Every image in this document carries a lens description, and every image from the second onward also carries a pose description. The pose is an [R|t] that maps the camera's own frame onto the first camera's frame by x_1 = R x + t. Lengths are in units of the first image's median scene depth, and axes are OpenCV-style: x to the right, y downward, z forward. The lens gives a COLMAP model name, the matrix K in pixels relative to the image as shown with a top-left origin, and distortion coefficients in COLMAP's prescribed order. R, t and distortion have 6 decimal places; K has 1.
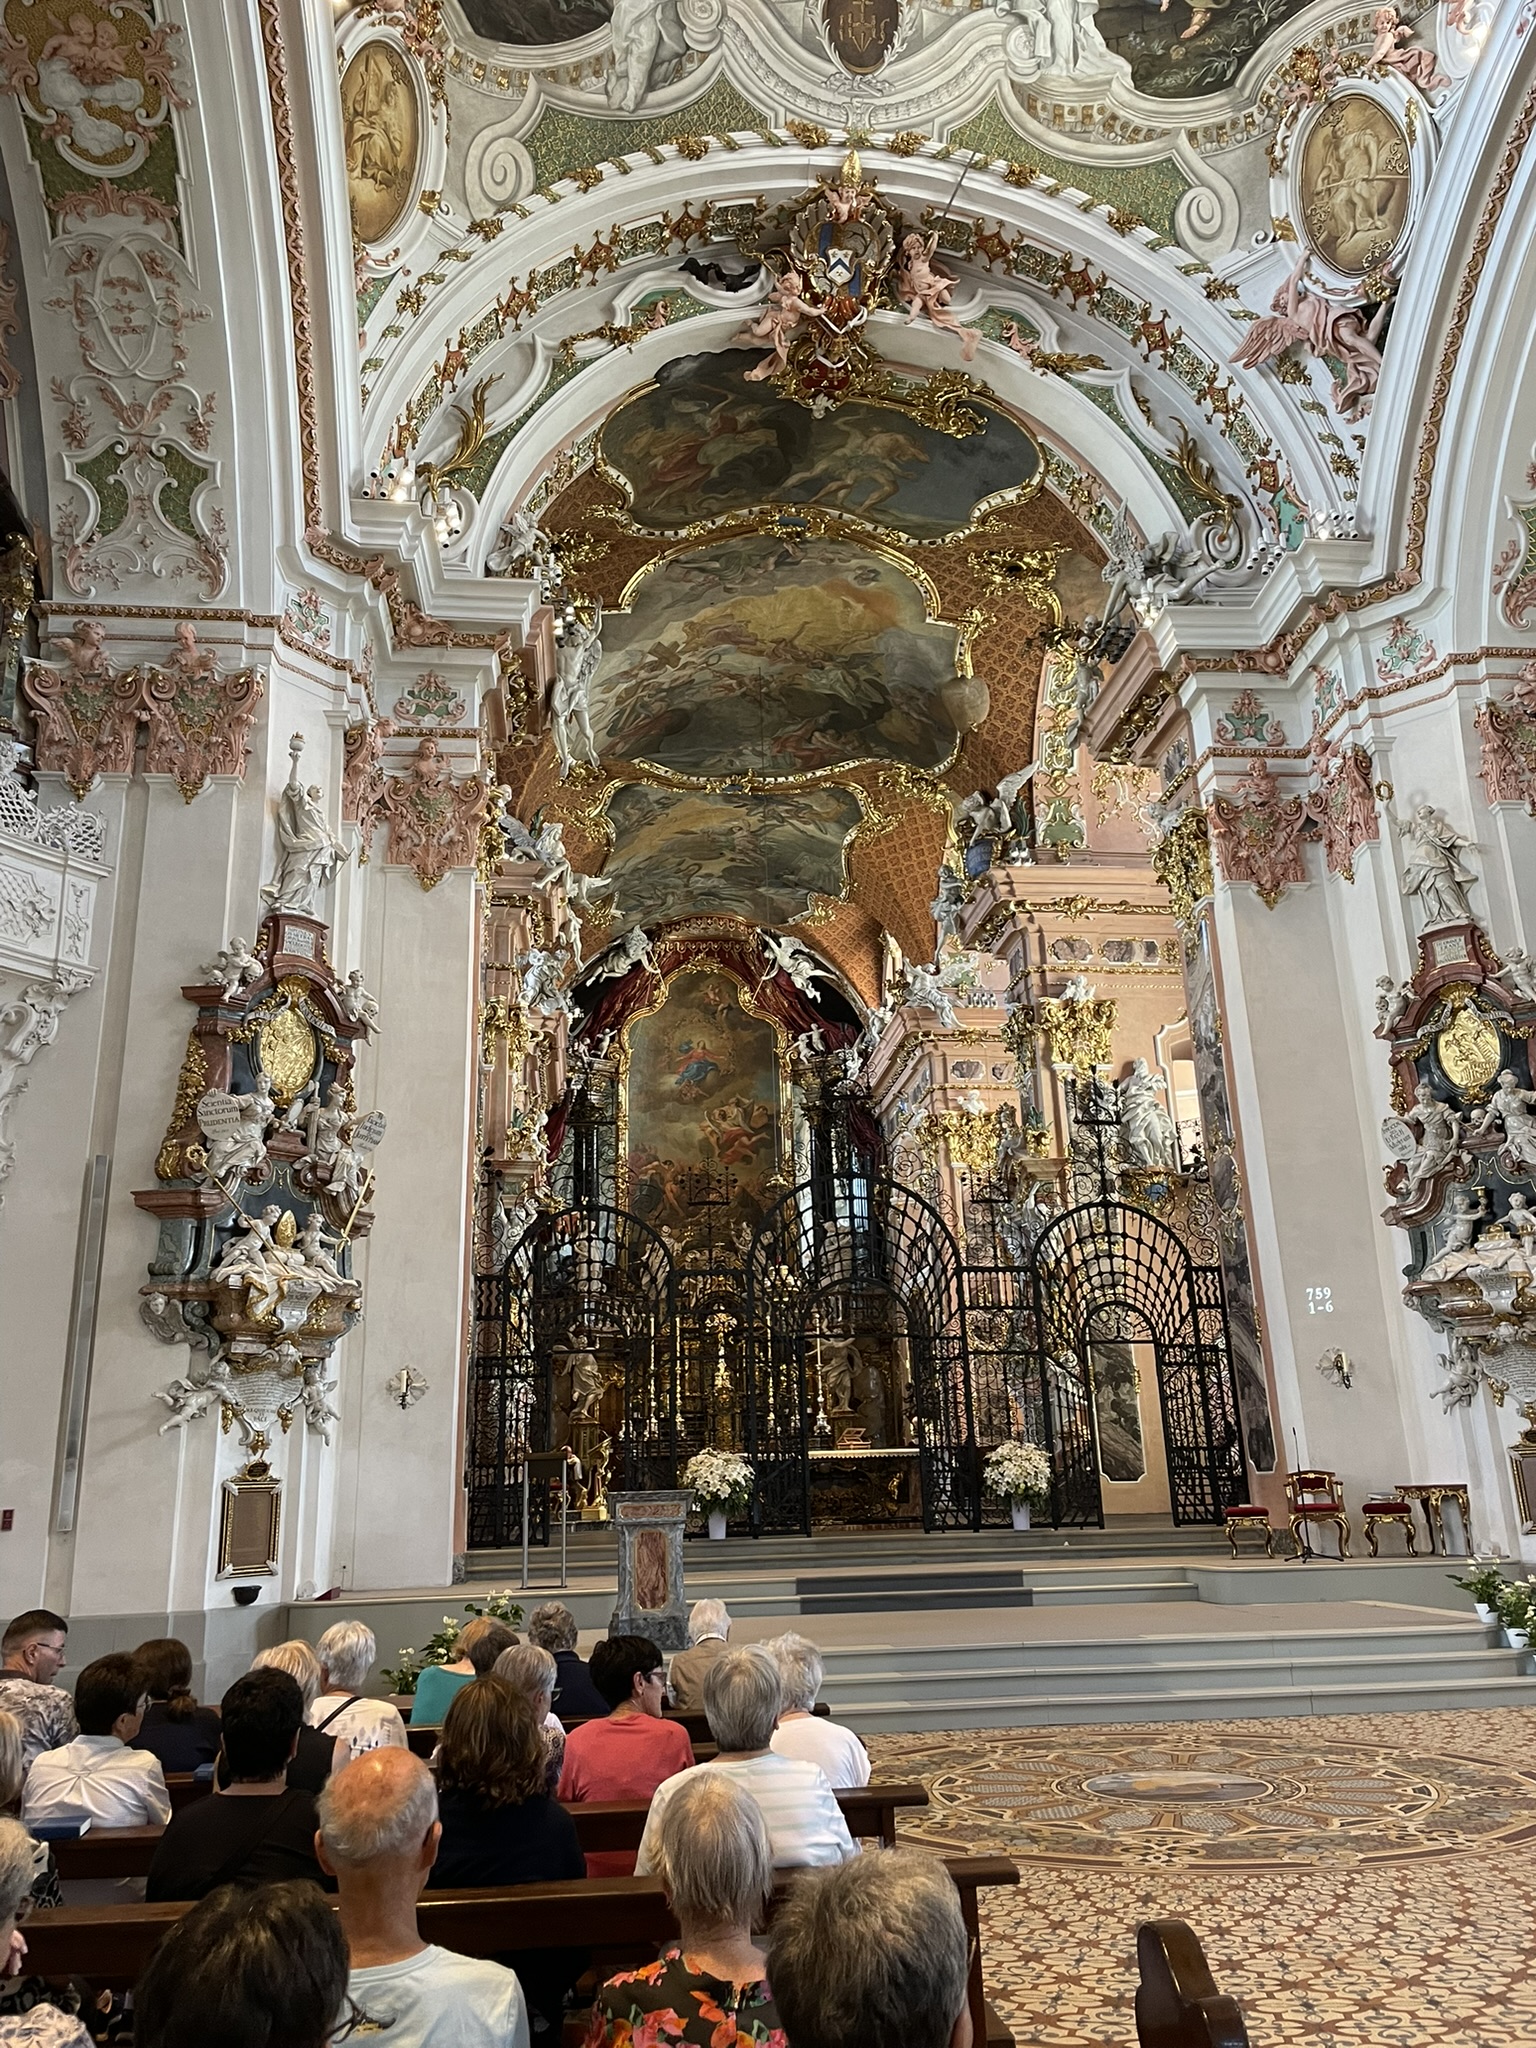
lens RADIAL K [[1545.5, 0, 764.0], [0, 1545.5, 1017.9], [0, 0, 1]] dist [0.094955, -0.127161]
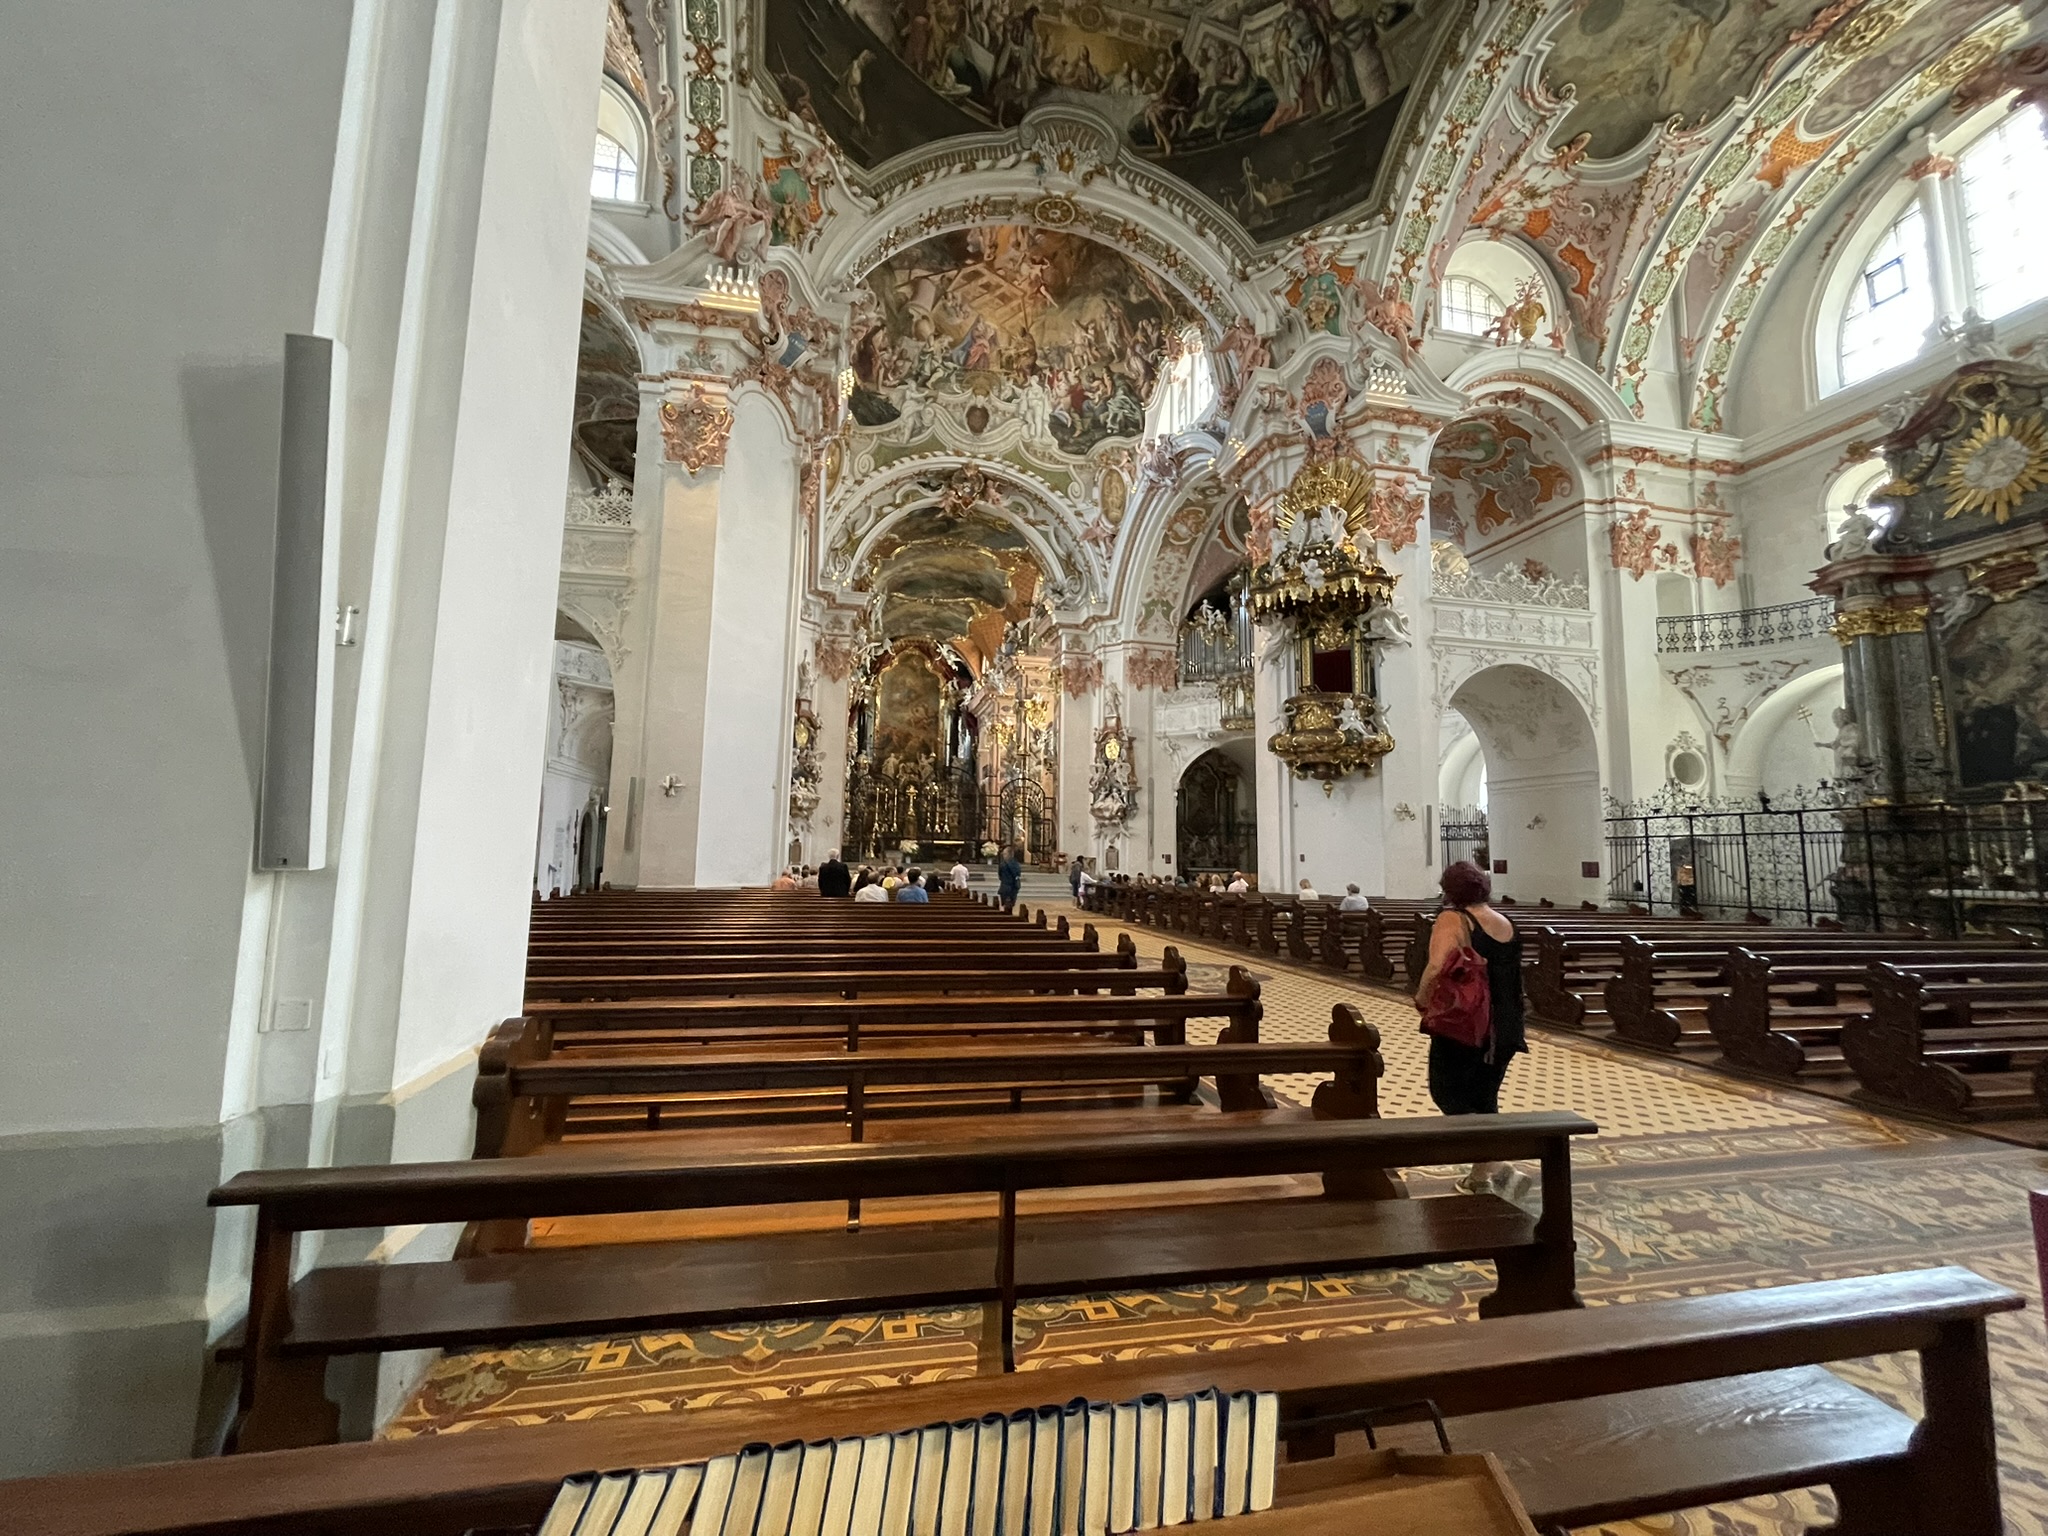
lens RADIAL K [[824.0, 0, 1027.9], [0, 824.0, 761.2], [0, 0, 1]] dist [0.000859, -0.003659]
pose [[0.991824, 0.060586, 0.112317, 0.016305], [-0.080192, 0.980535, 0.179220, -0.251099], [-0.099273, -0.186762, 0.977377, -0.810448]]
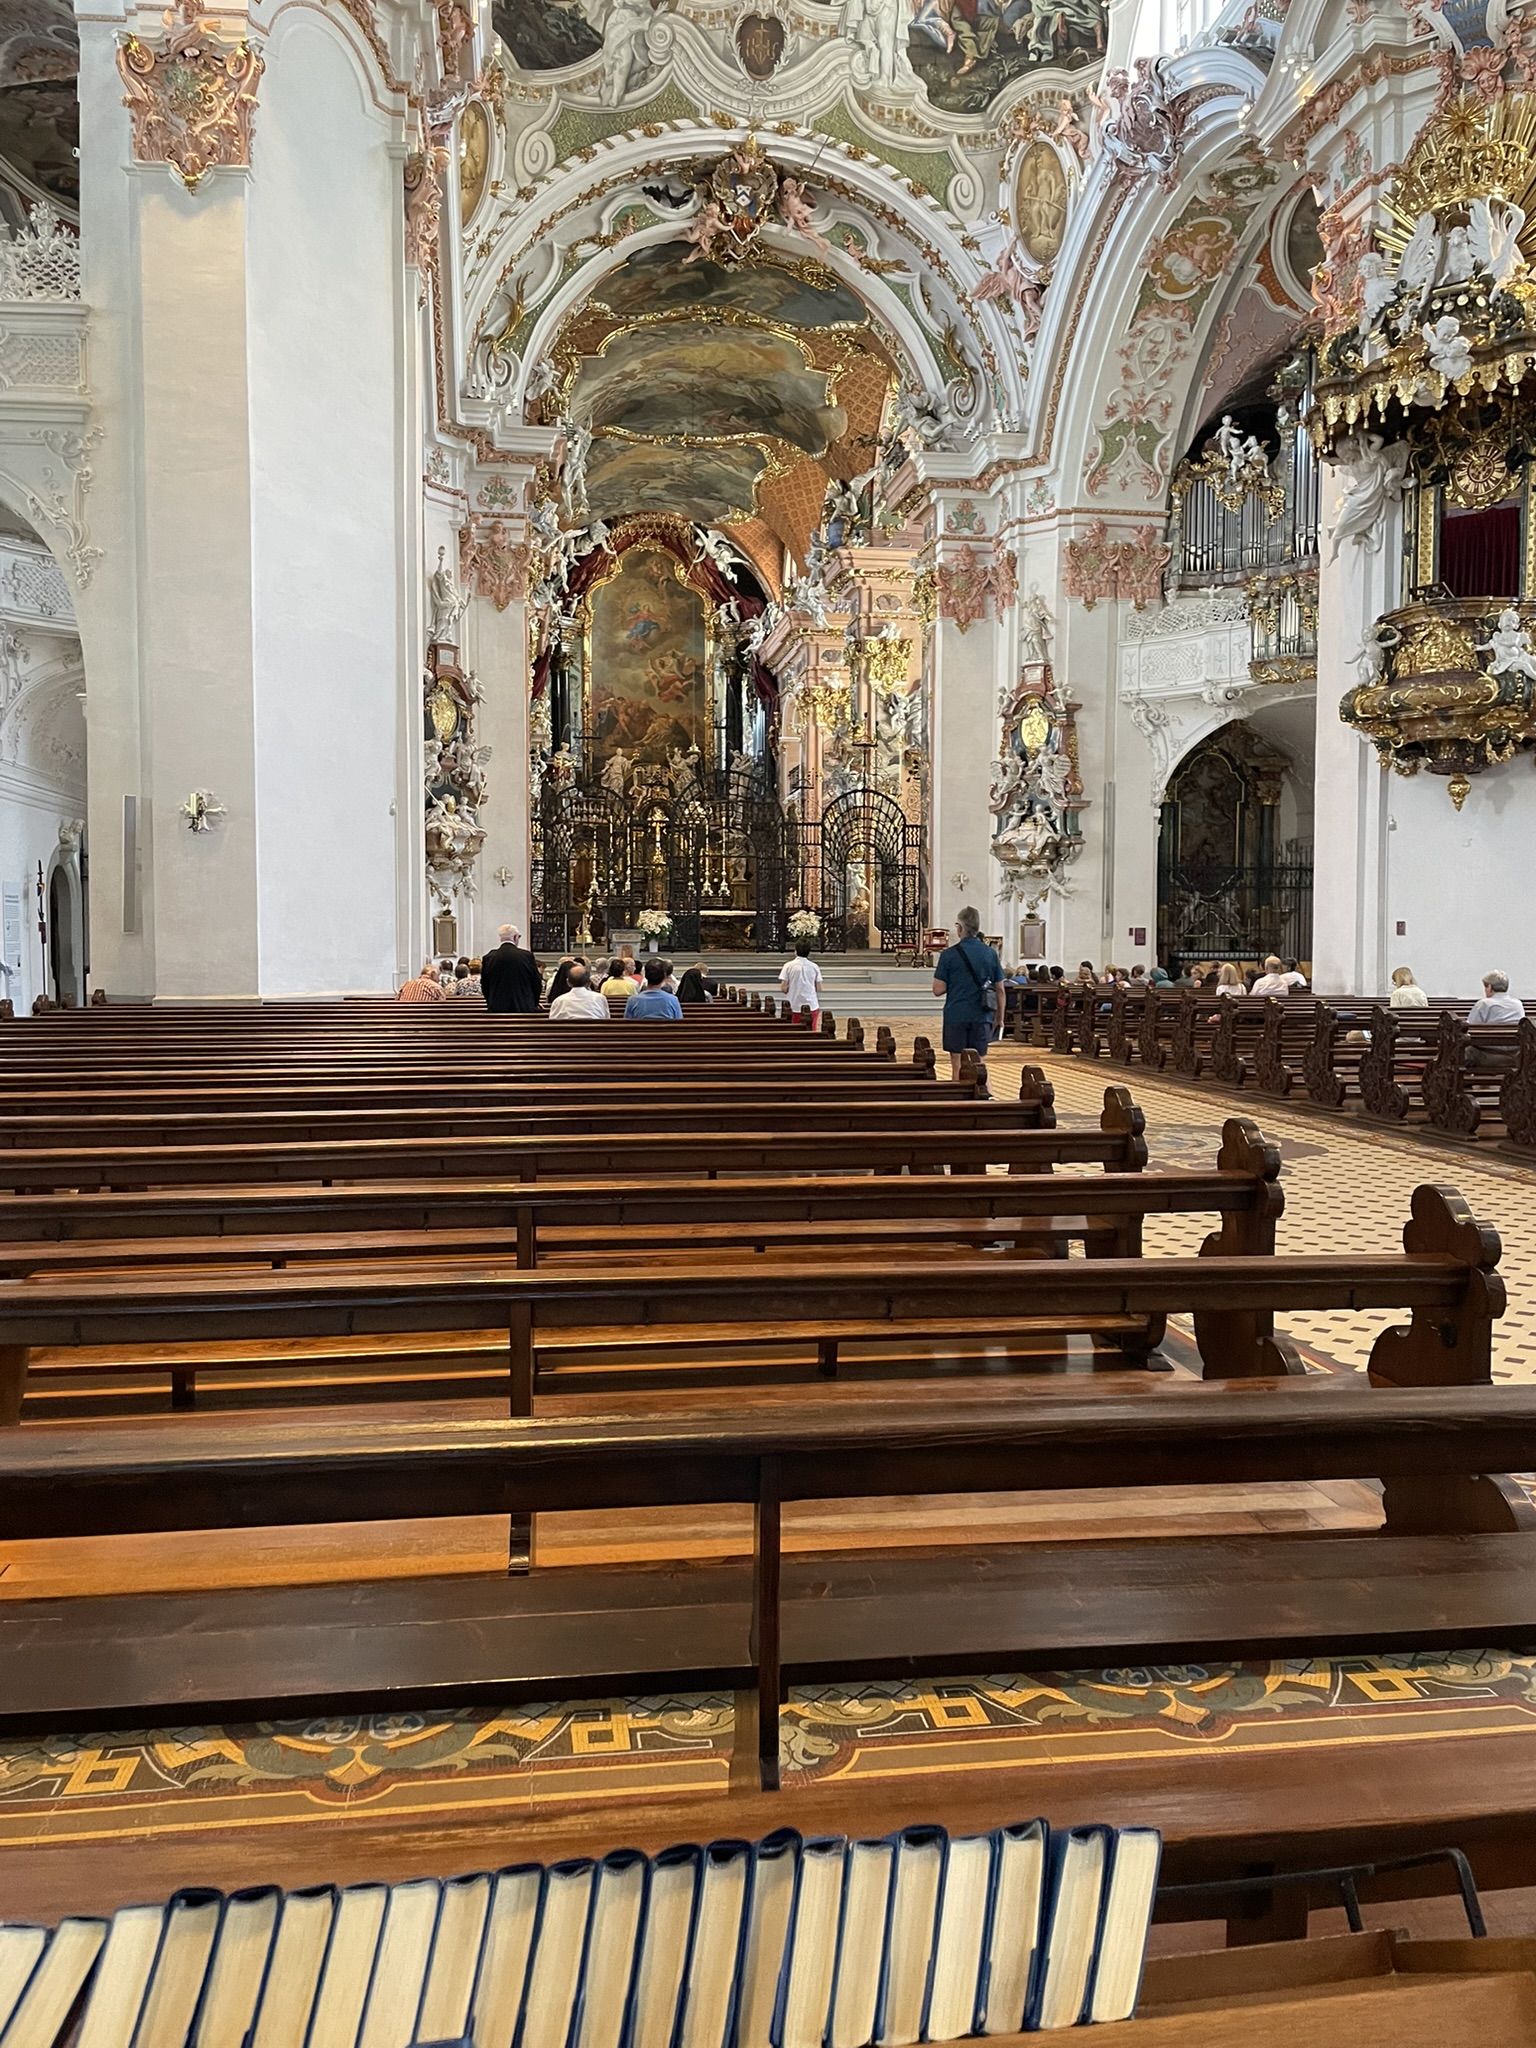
lens RADIAL K [[1538.8, 0, 785.9], [0, 1538.8, 998.4], [0, 0, 1]] dist [0.094779, -0.127532]
pose [[0.997810, 0.030267, 0.058812, 0.023484], [-0.048081, 0.942517, 0.330682, -0.247731], [-0.045423, -0.332785, 0.941908, -0.808929]]
